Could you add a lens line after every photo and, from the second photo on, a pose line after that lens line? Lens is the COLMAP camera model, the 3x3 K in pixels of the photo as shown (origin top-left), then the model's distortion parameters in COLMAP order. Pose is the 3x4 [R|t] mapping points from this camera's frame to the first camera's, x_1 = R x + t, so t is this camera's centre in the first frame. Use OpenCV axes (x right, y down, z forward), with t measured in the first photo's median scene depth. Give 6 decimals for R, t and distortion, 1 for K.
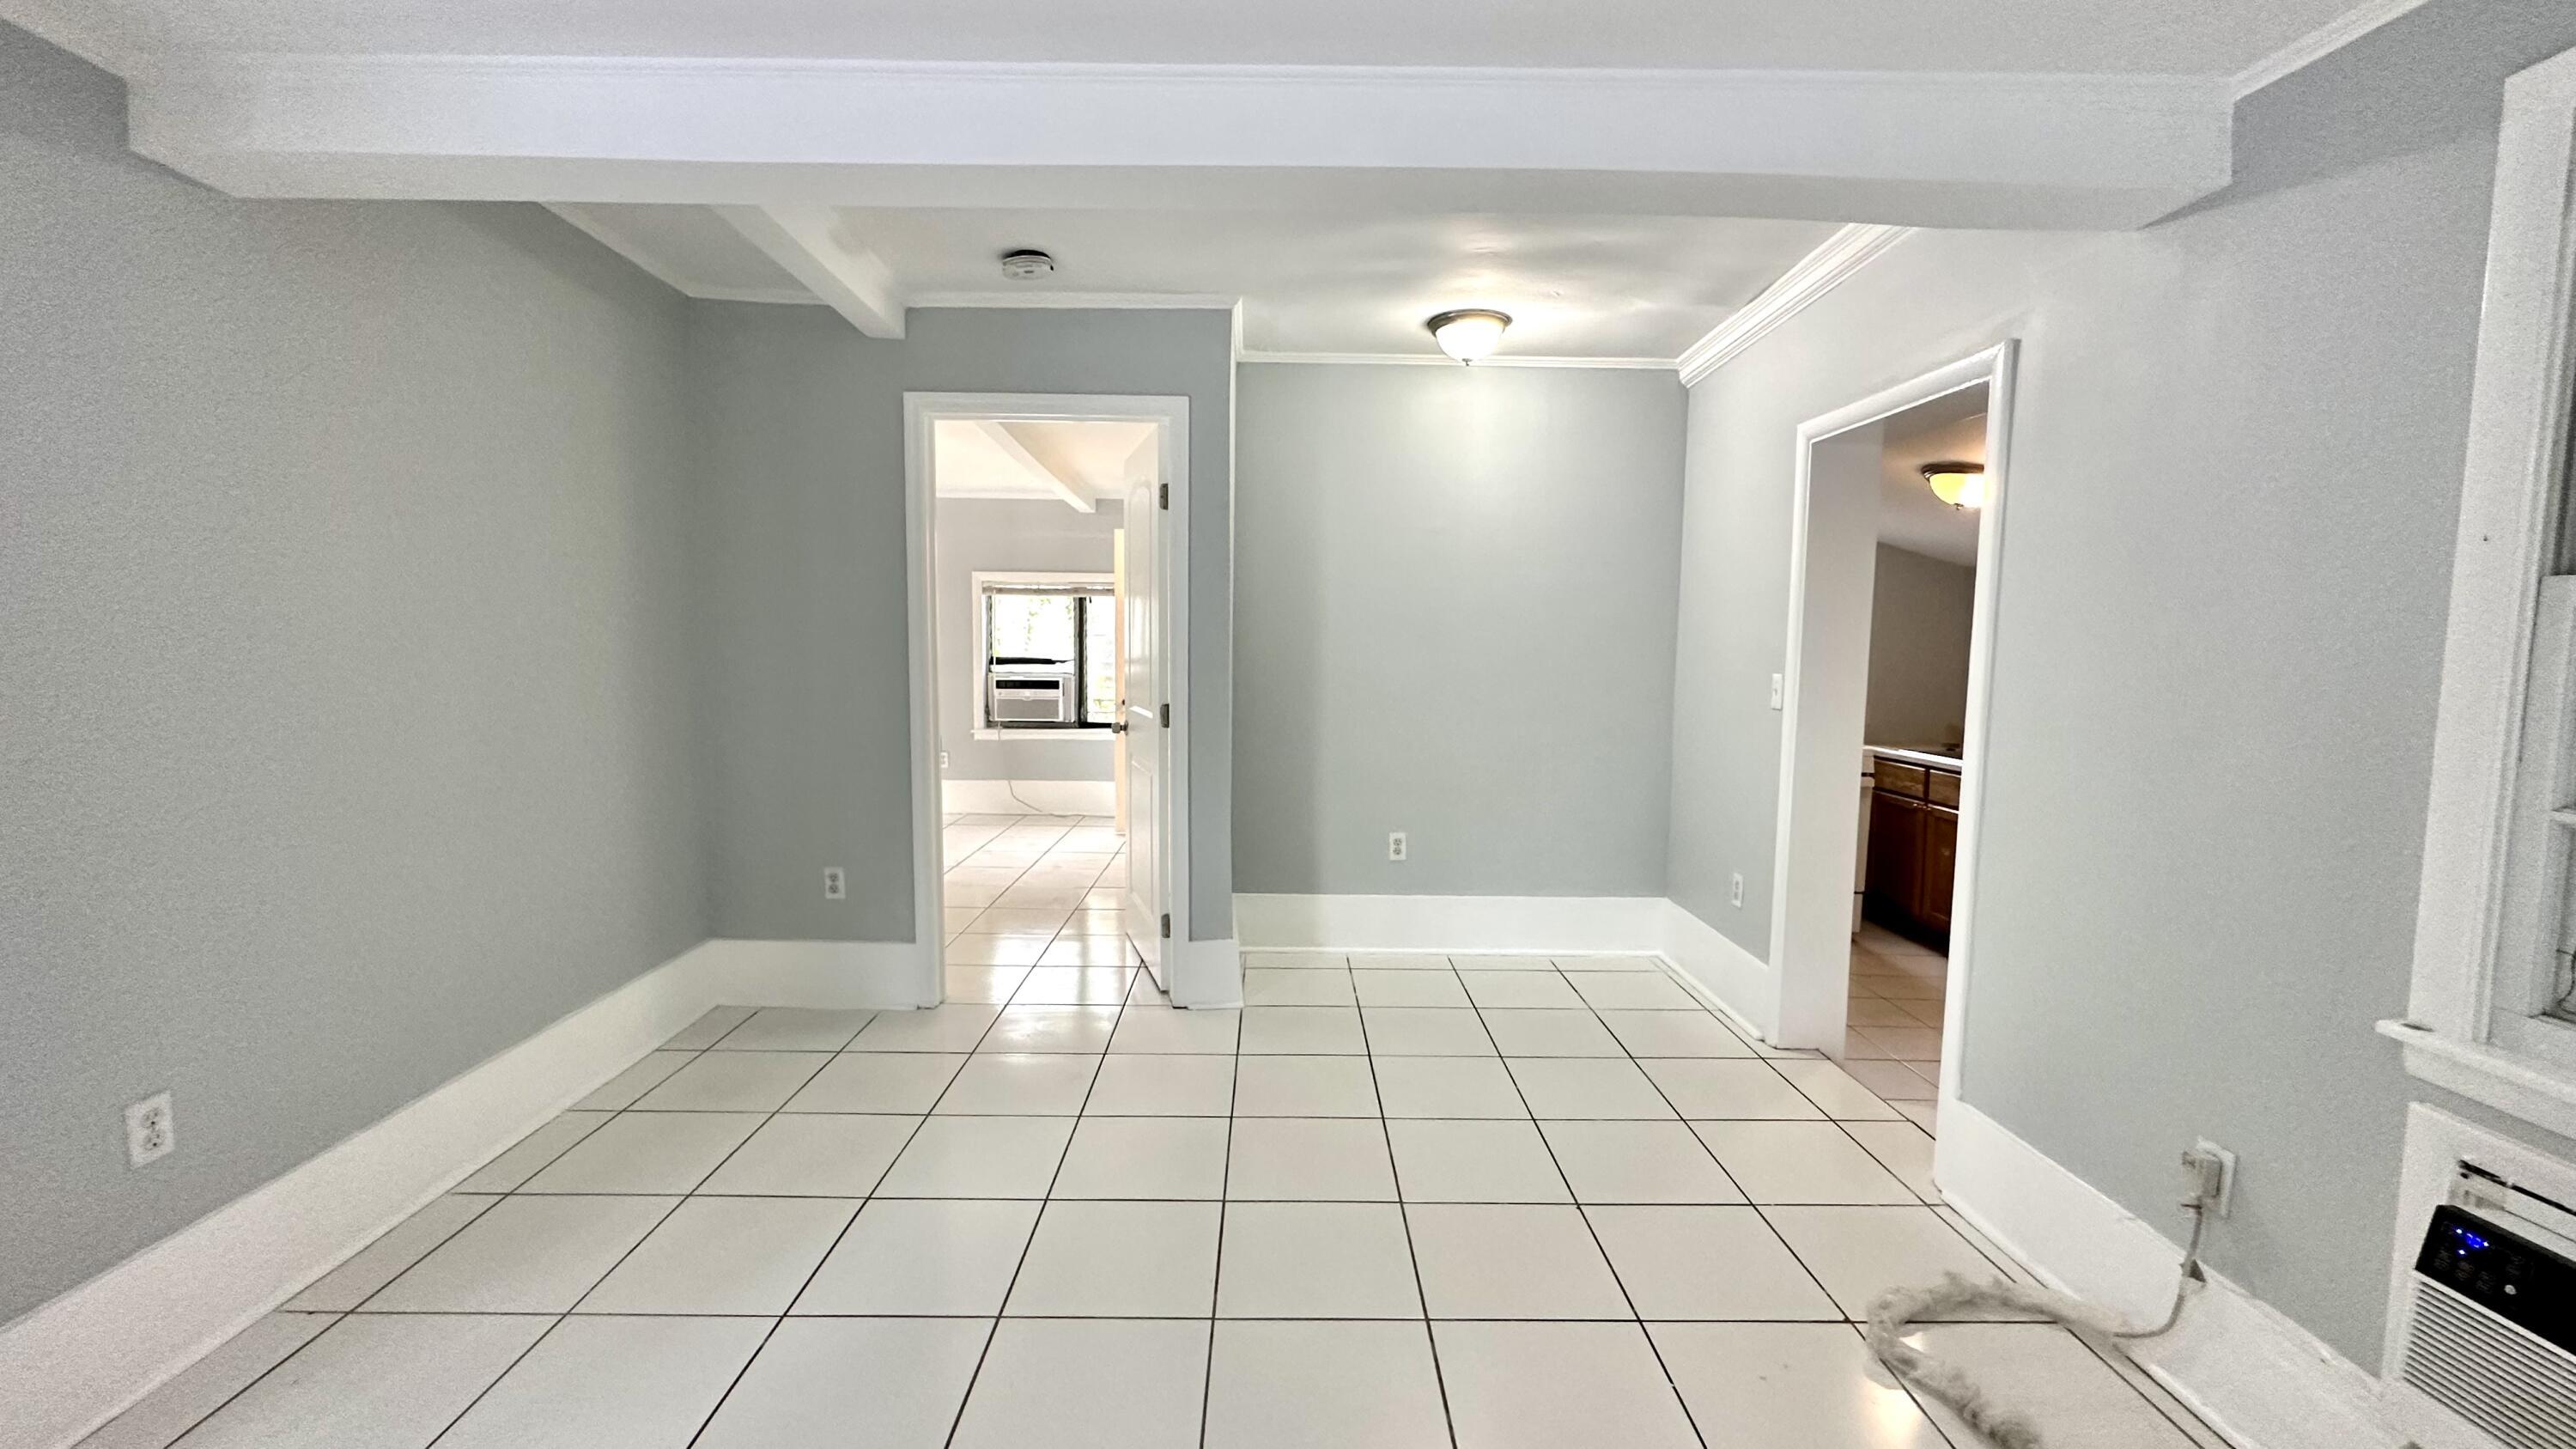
lens RADIAL K [[1031.2, 0, 1288.0], [0, 1031.2, 724.5], [0, 0, 1]] dist [-0.002097, 0.000635]
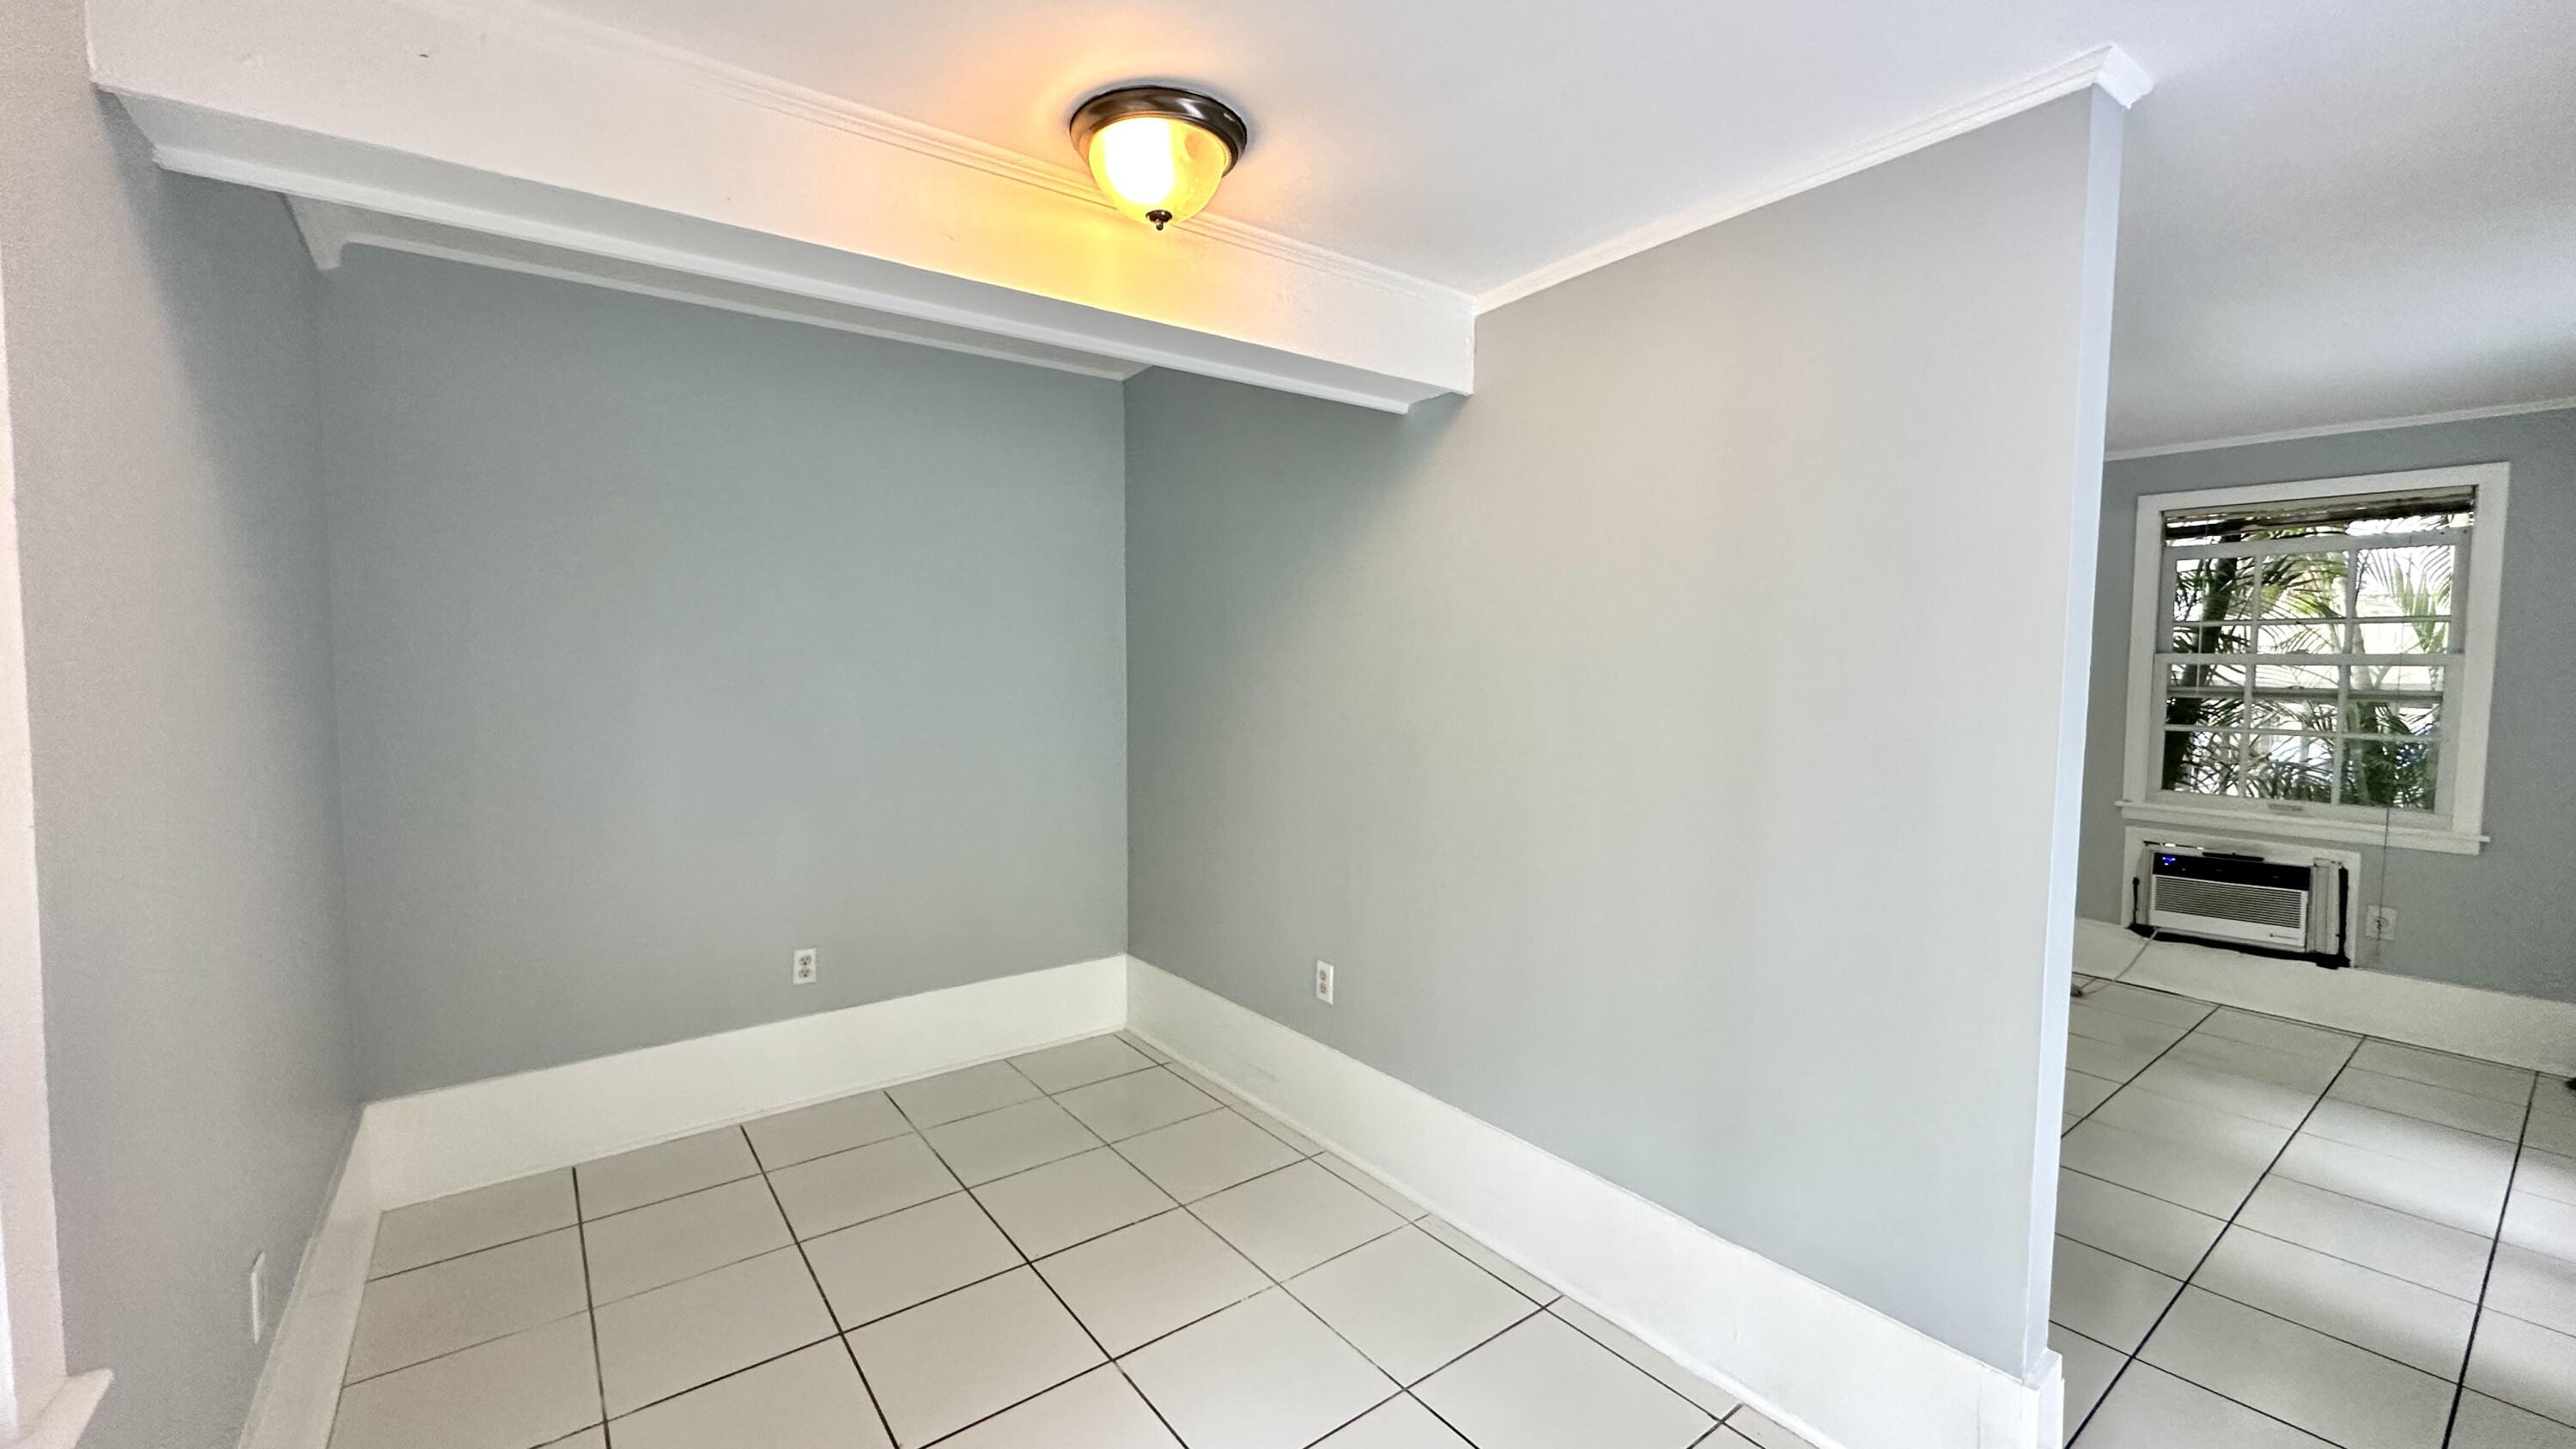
lens RADIAL K [[1031.2, 0, 1288.0], [0, 1031.2, 724.5], [0, 0, 1]] dist [-0.002097, 0.000635]
pose [[0.800419, -0.055861, 0.596832, -1.143329], [0.063501, 0.997948, 0.008242, -0.048310], [-0.596068, 0.031302, 0.802324, 0.014690]]
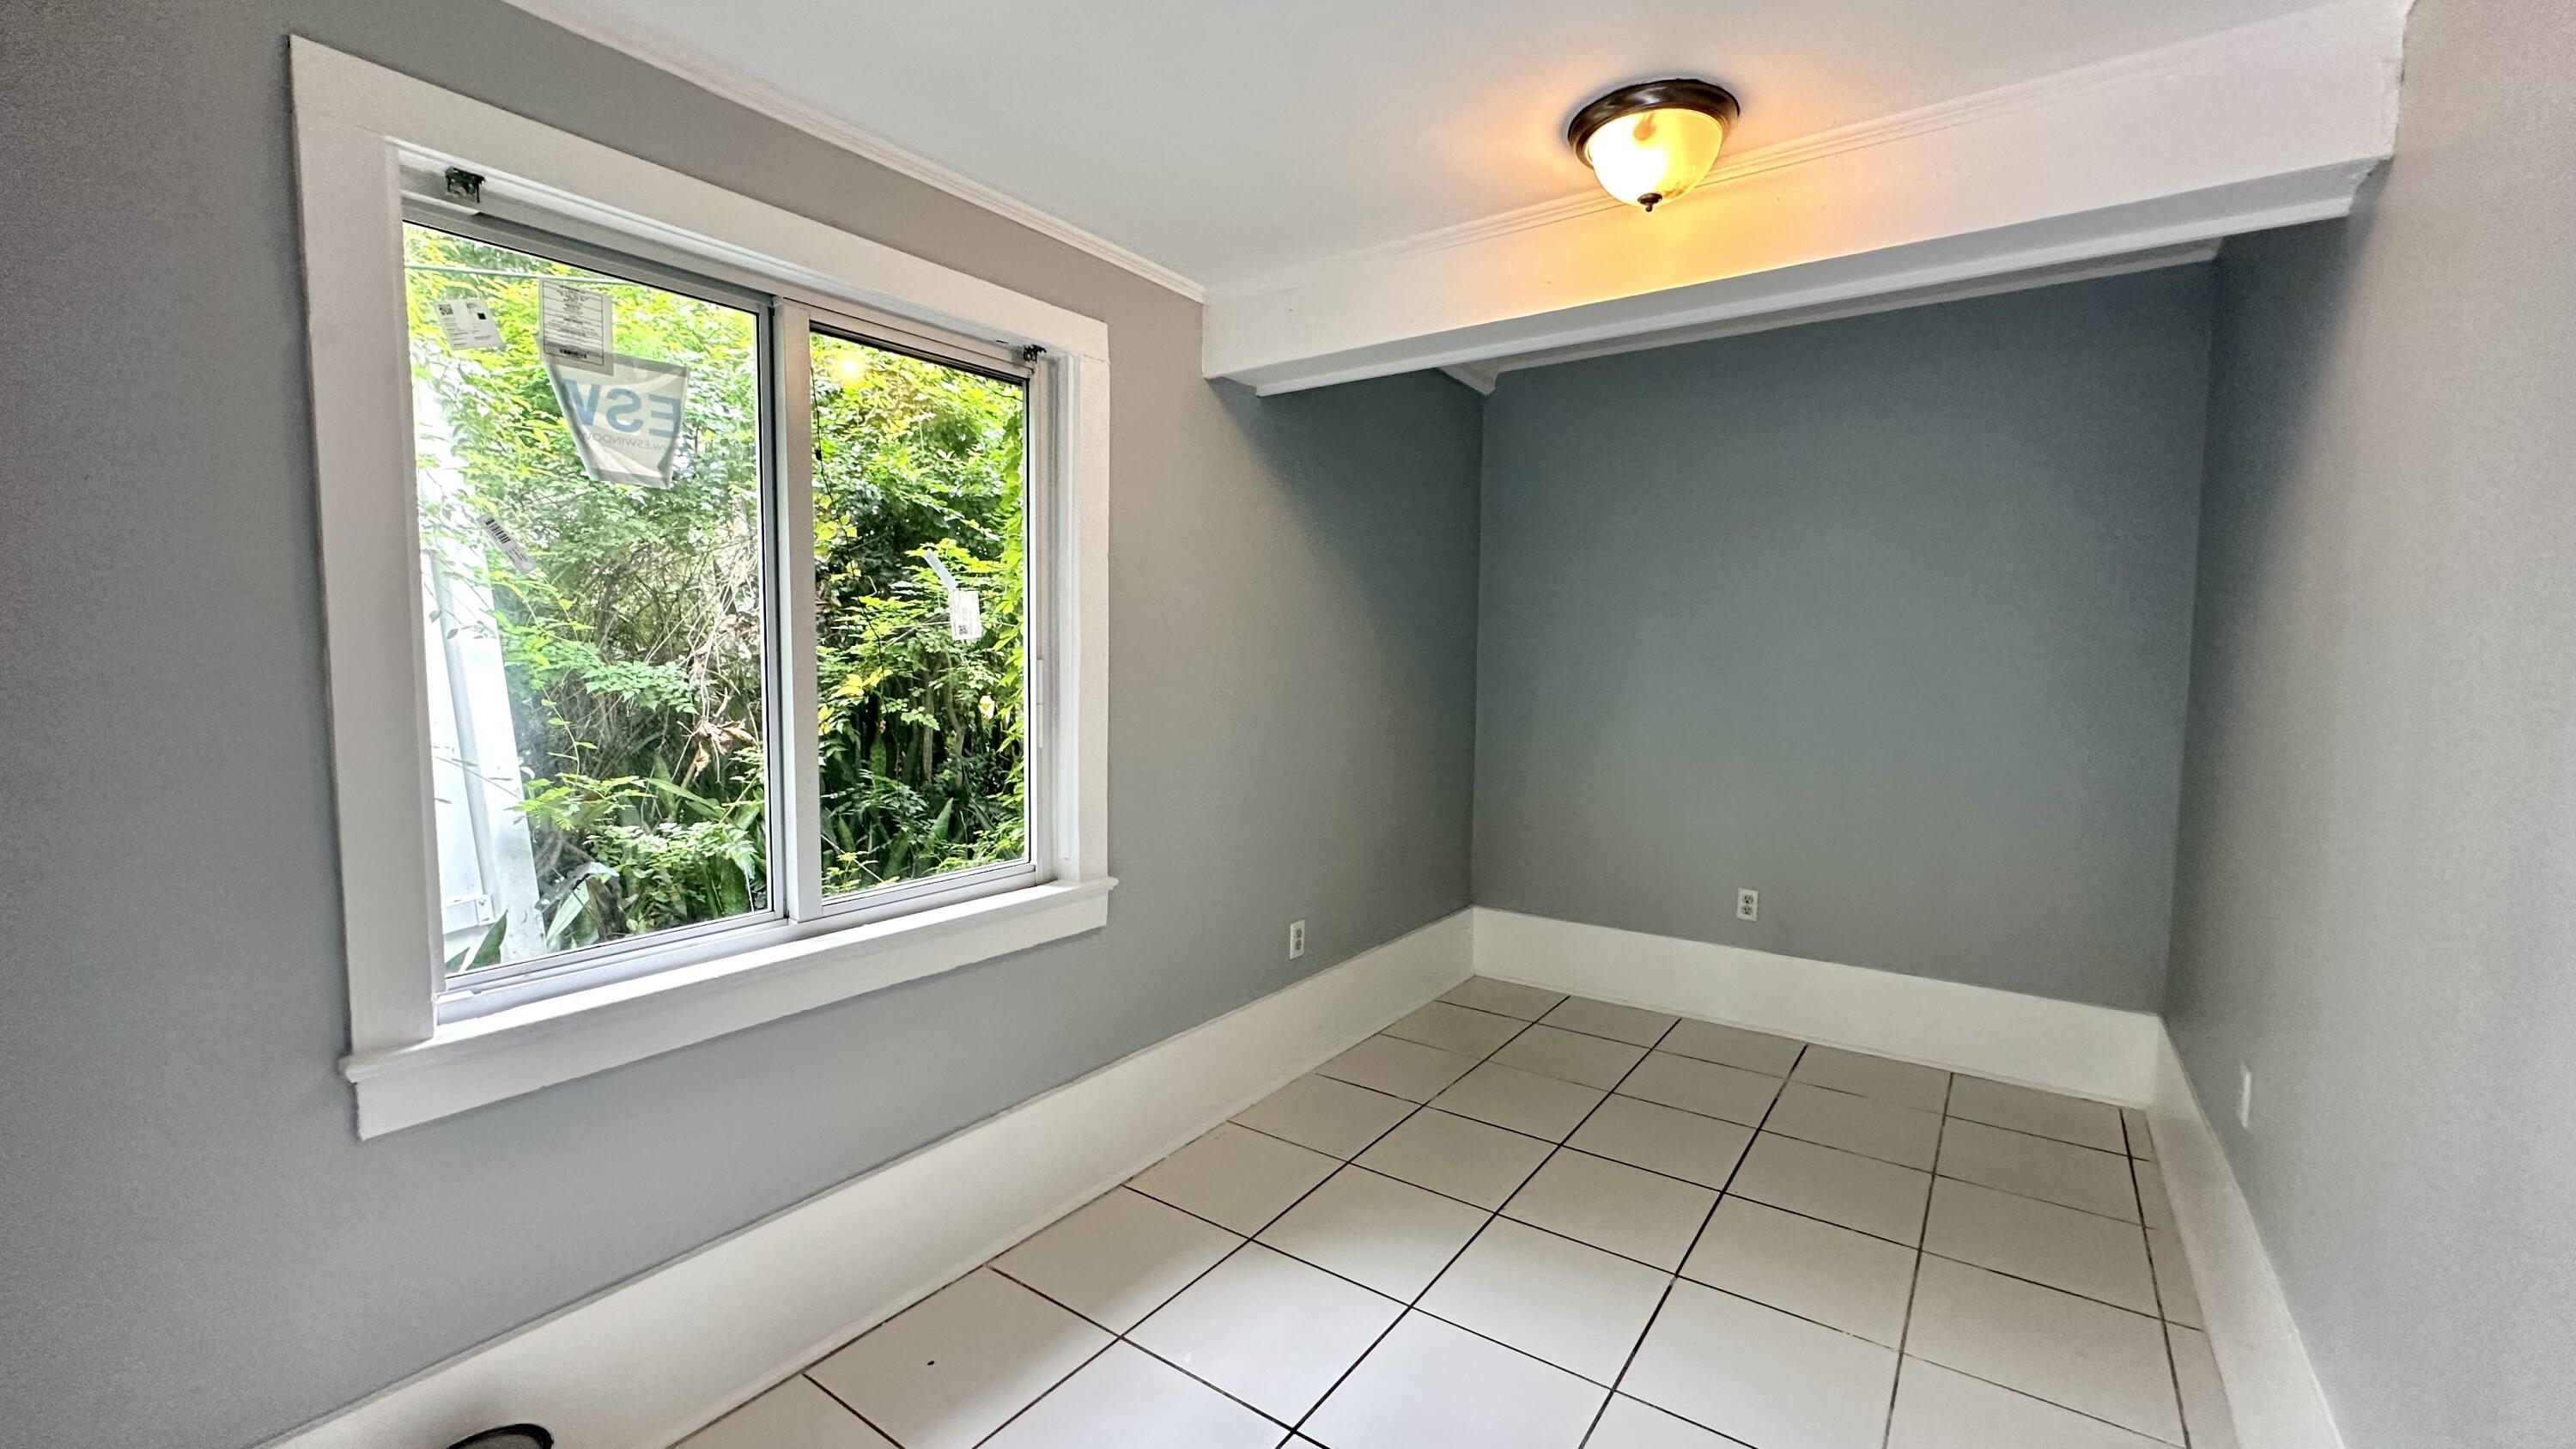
lens RADIAL K [[1031.2, 0, 1288.0], [0, 1031.2, 724.5], [0, 0, 1]] dist [-0.002097, 0.000635]
pose [[0.810219, 0.032710, -0.585214, -0.711156], [-0.046073, 0.998906, -0.007954, -0.002133], [0.584314, 0.033407, 0.810840, -0.101715]]
